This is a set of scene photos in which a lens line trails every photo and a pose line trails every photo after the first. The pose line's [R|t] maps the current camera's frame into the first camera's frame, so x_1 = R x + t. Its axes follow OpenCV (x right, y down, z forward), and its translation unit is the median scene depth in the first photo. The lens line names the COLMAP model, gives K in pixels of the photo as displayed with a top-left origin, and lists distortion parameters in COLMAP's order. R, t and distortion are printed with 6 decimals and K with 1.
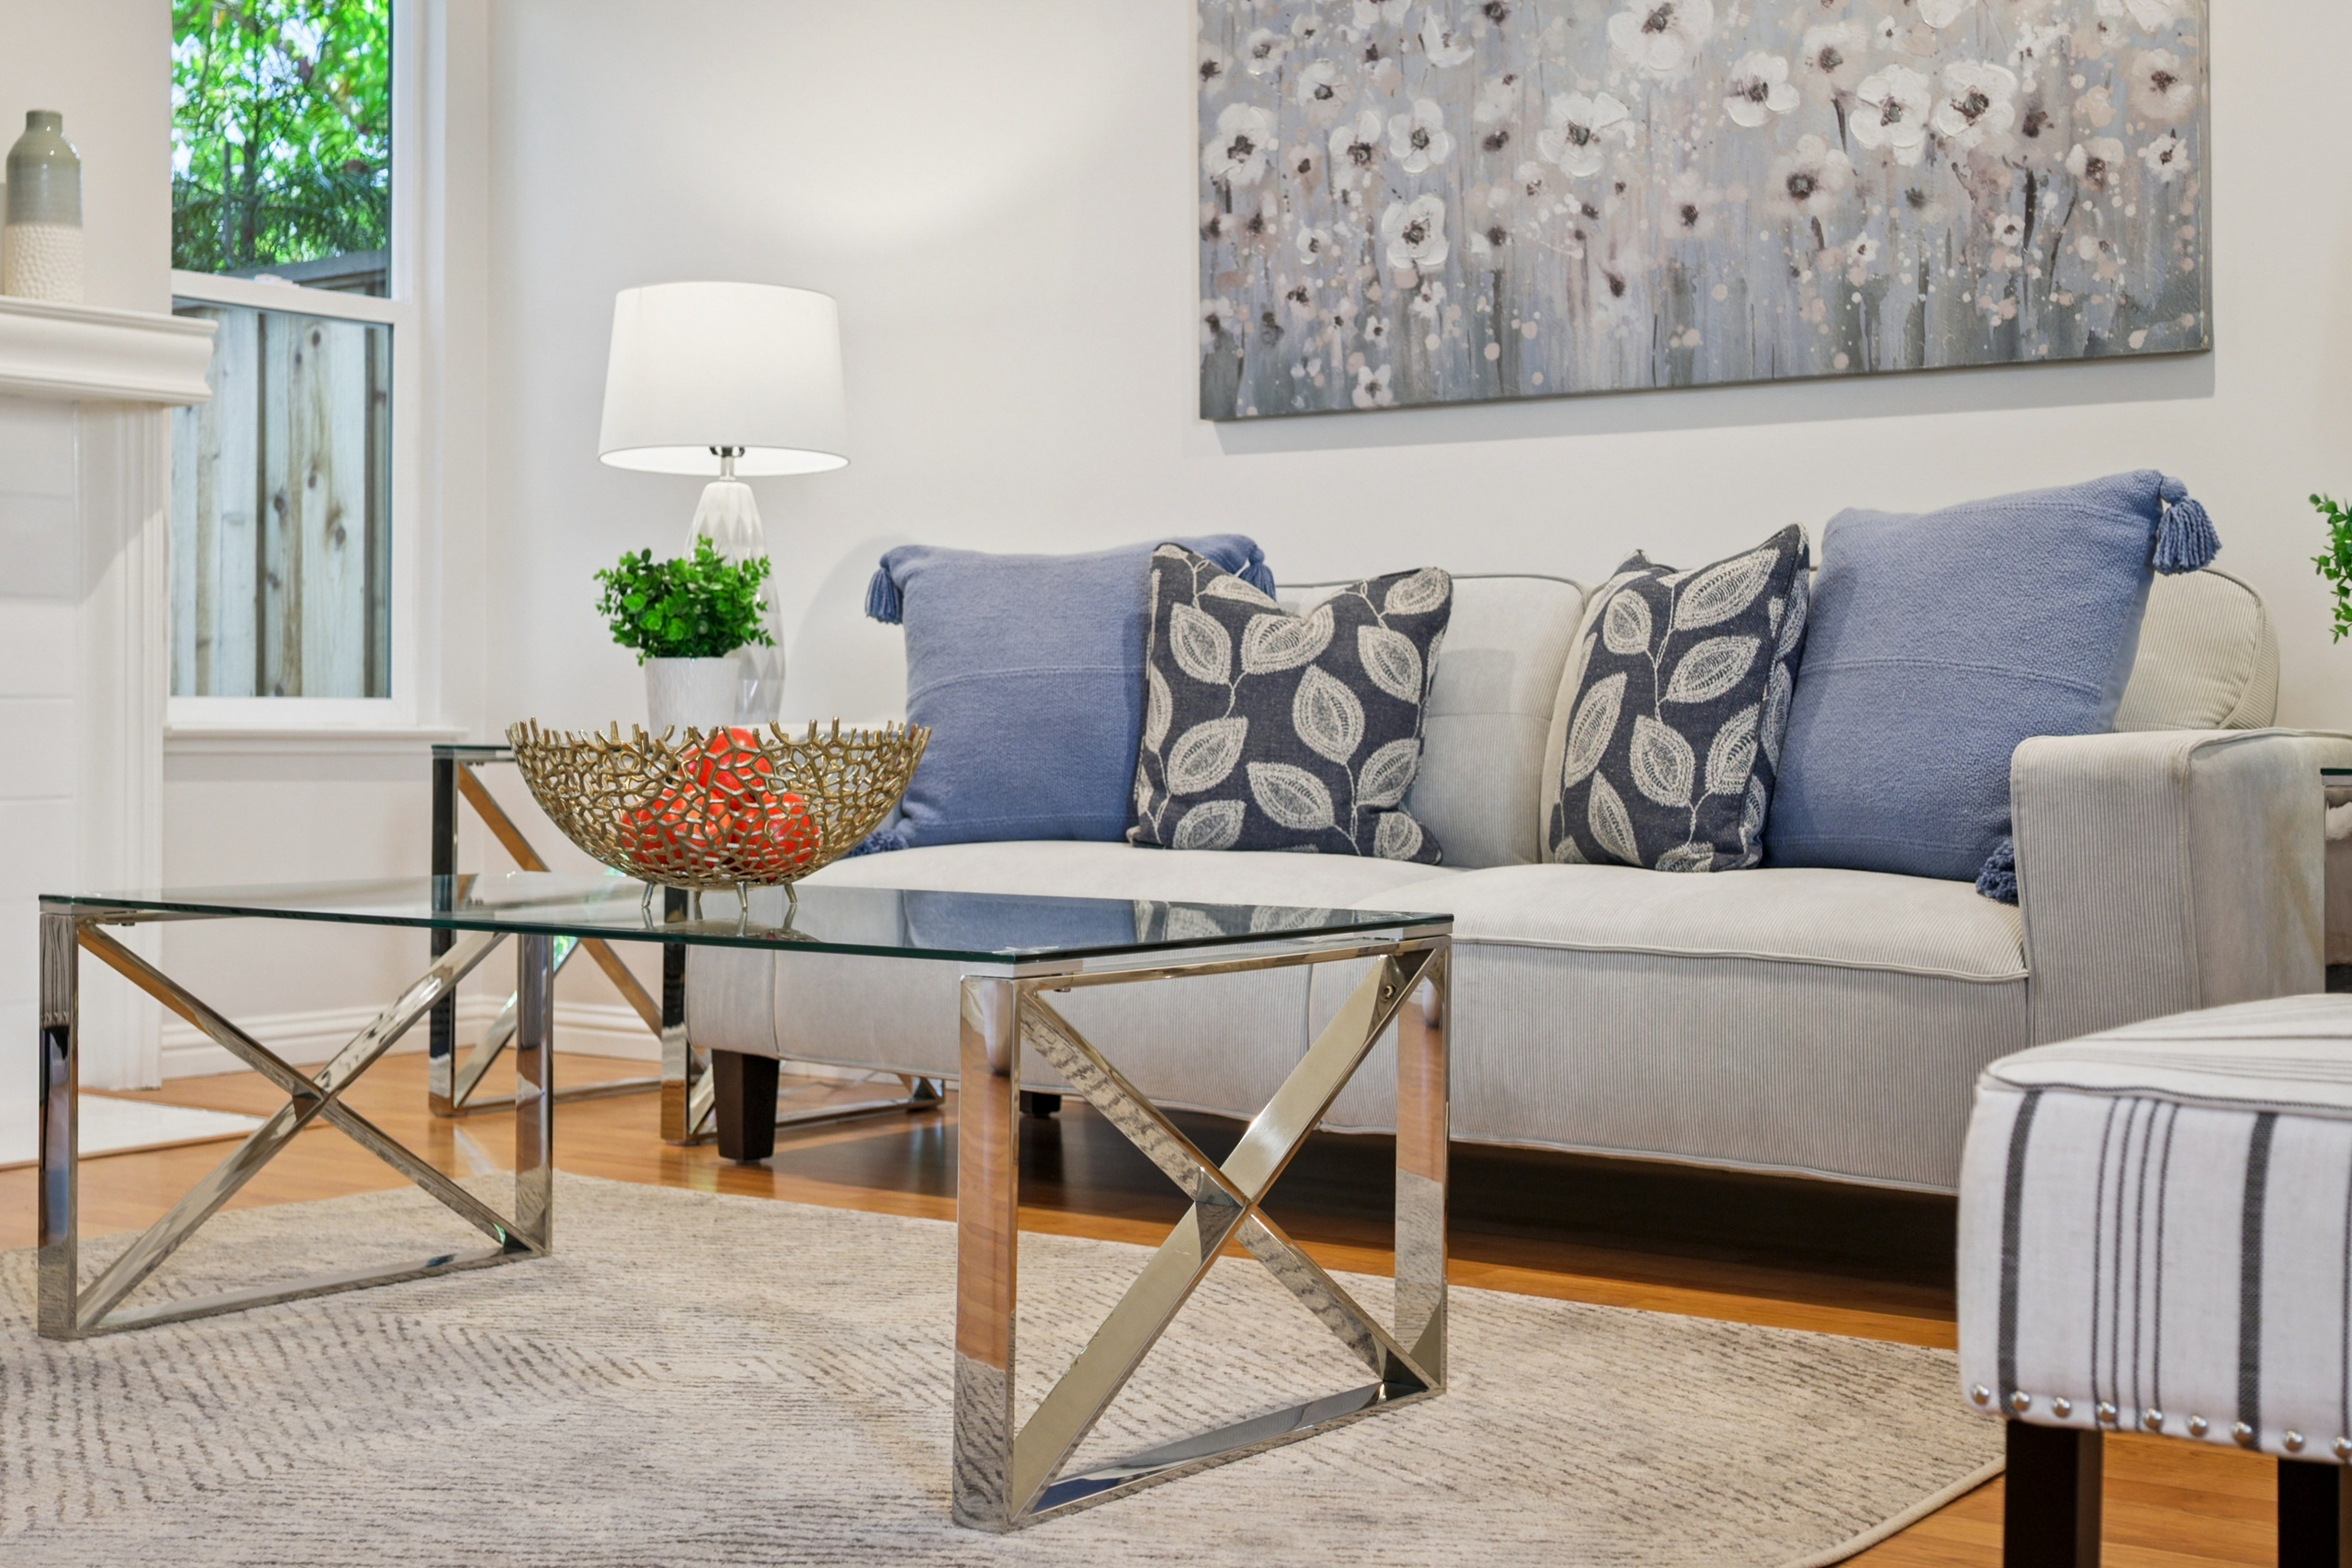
lens RADIAL K [[3071.7, 0, 1189.7], [0, 3071.7, 681.2], [0, 0, 1]] dist [-0.003429, 0.000000]
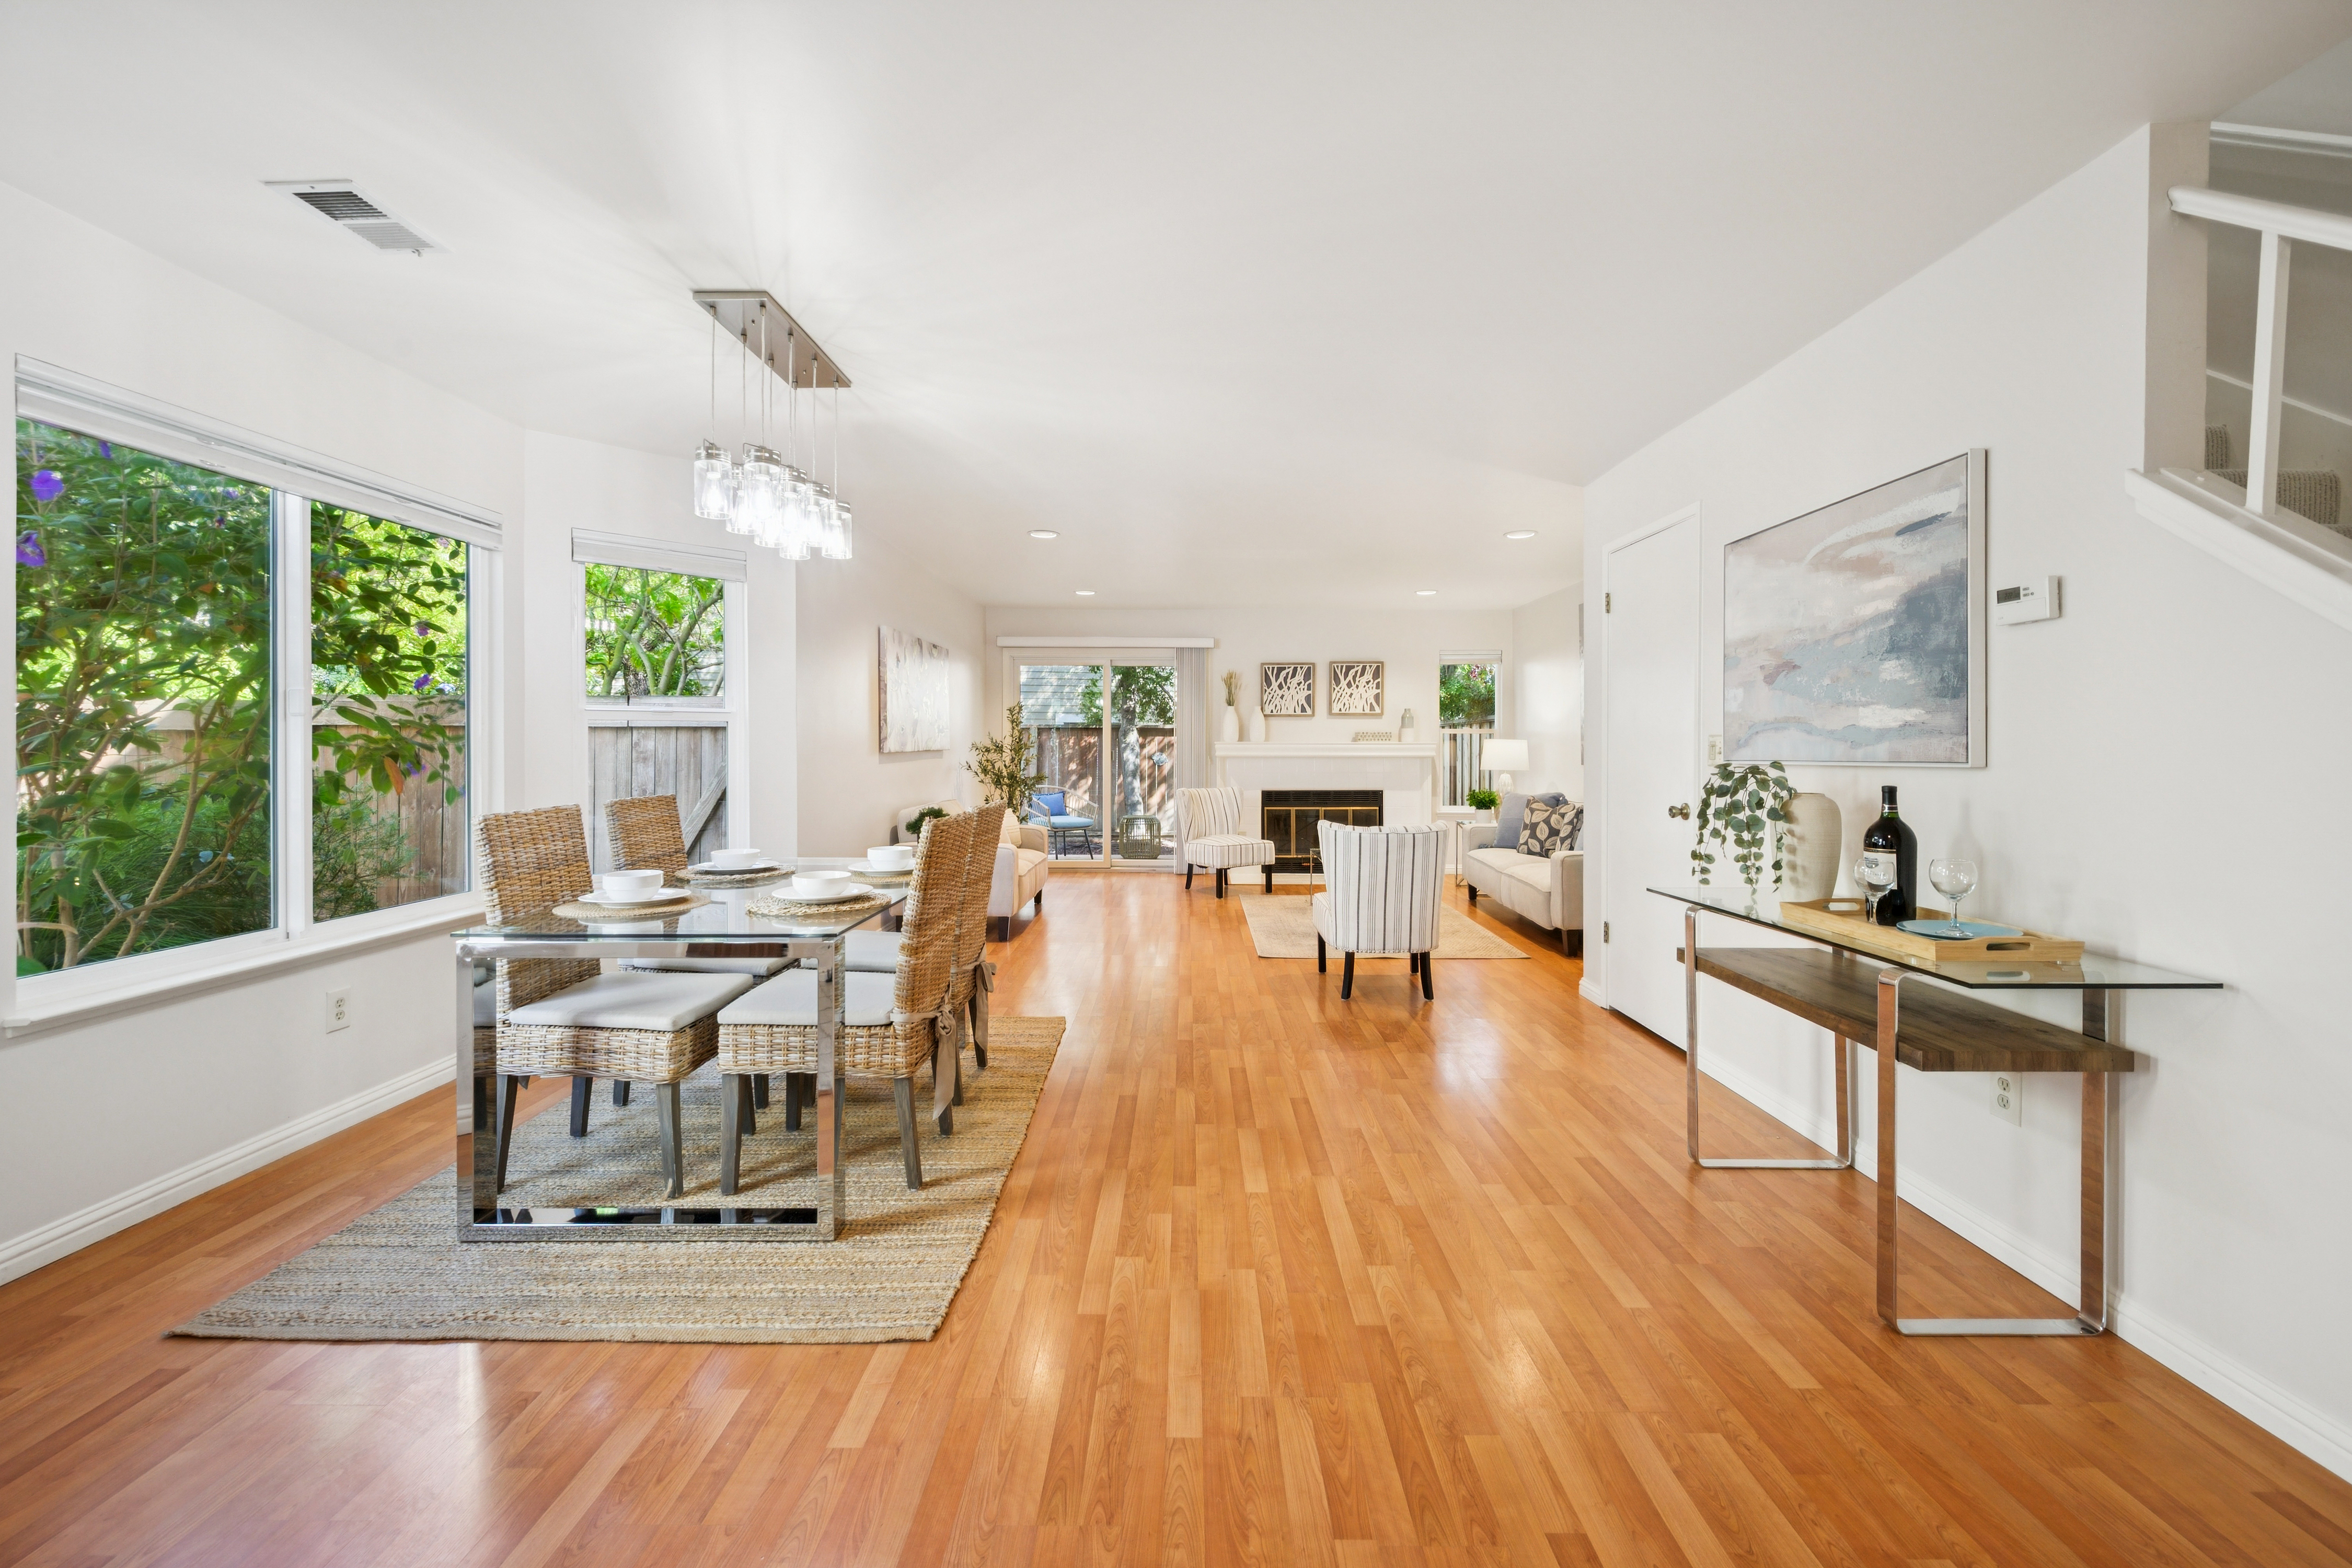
lens RADIAL K [[938.9, 0, 1198.0], [0, 938.9, 752.1], [0, 0, 1]] dist [-0.003090, -0.000256]
pose [[0.581549, 0.003299, -0.813505, 1.012651], [0.010604, 0.999876, 0.011636, -0.150343], [0.813442, -0.015393, 0.581442, -0.441264]]
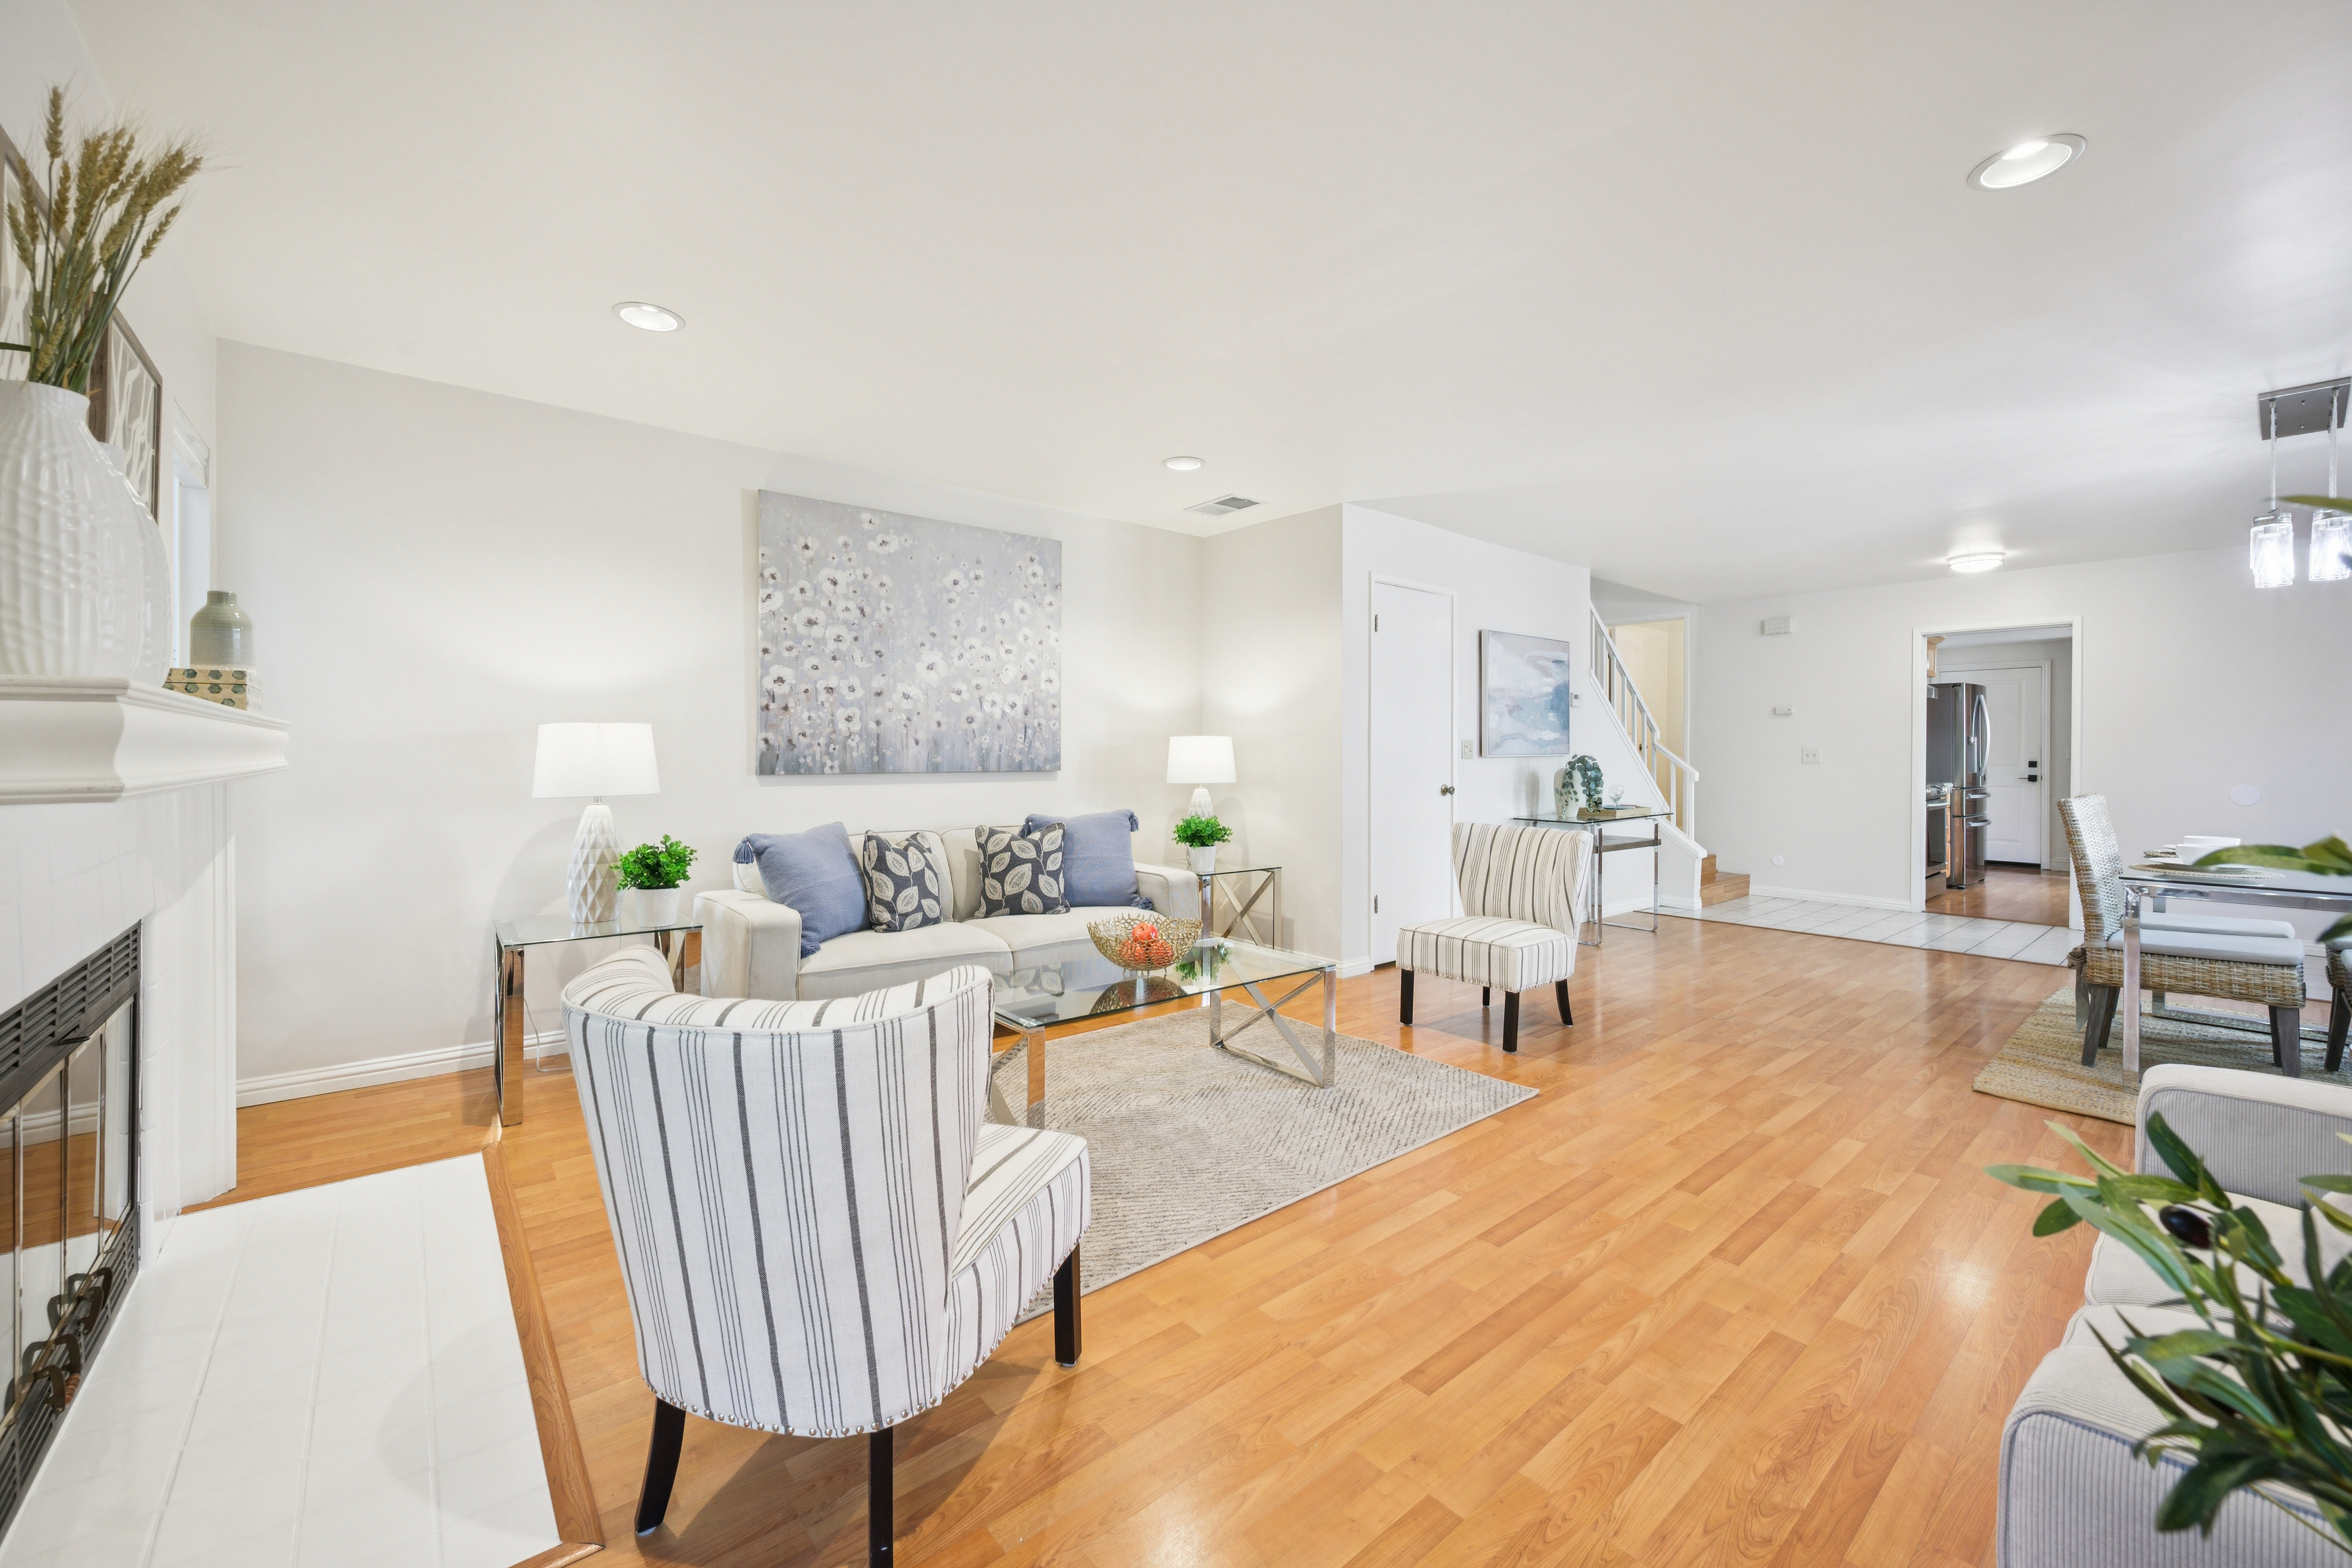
lens RADIAL K [[938.9, 0, 1174.4], [0, 938.9, 745.9], [0, 0, 1]] dist [-0.003090, -0.000256]
pose [[0.261610, 0.007834, 0.965142, -0.839209], [-0.012911, 0.999906, -0.004617, -0.130440], [-0.965087, -0.011253, 0.261687, 0.476514]]
